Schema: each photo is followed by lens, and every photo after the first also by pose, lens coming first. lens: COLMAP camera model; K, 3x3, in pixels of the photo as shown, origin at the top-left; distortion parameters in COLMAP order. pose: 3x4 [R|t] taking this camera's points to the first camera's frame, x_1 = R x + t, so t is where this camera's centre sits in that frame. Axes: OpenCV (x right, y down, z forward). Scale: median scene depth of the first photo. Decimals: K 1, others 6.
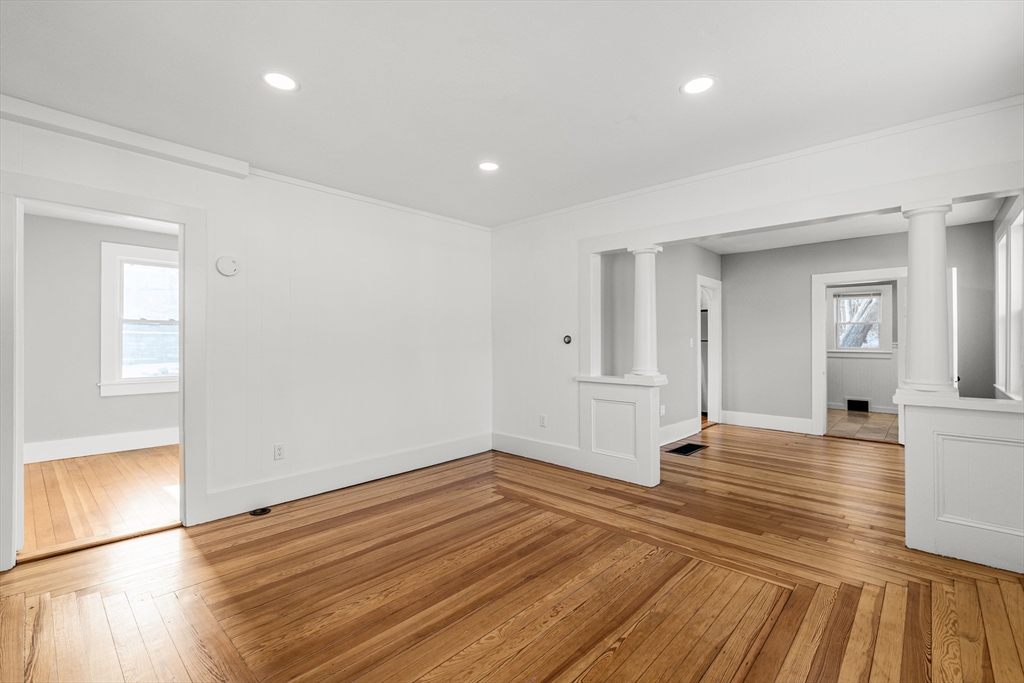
lens RADIAL K [[454.2, 0, 502.2], [0, 454.2, 340.0], [0, 0, 1]] dist [-0.001650, 0.000423]
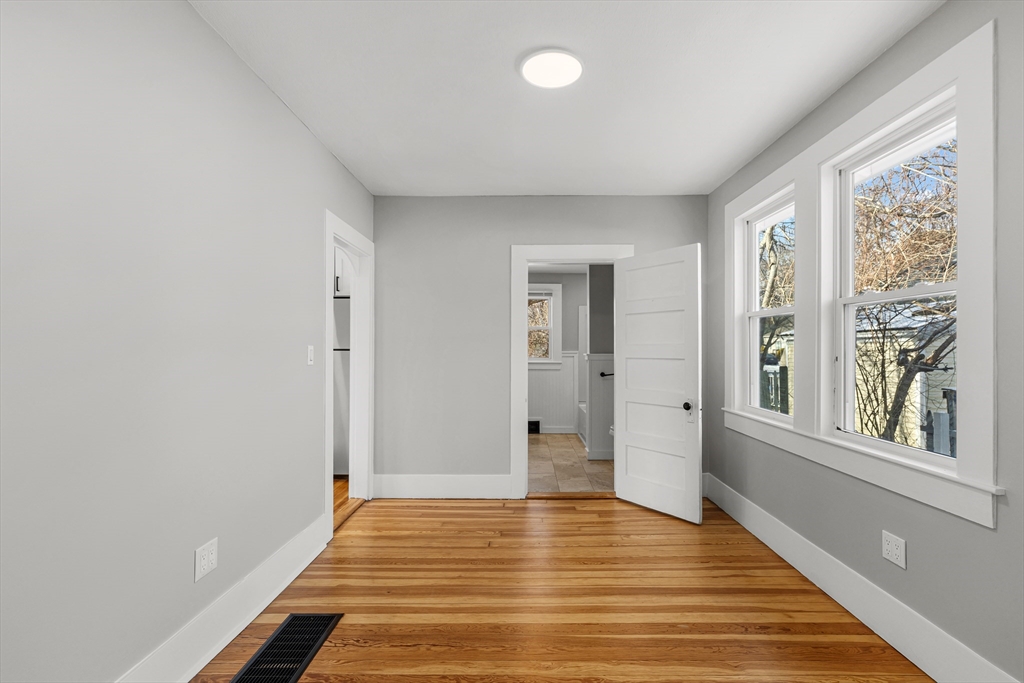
lens RADIAL K [[454.2, 0, 513.4], [0, 454.2, 344.0], [0, 0, 1]] dist [-0.001650, 0.000423]
pose [[0.737319, 0.007297, 0.675505, 0.438762], [-0.002387, 0.999964, -0.008196, -0.002022], [-0.675541, 0.004430, 0.737309, 0.890954]]
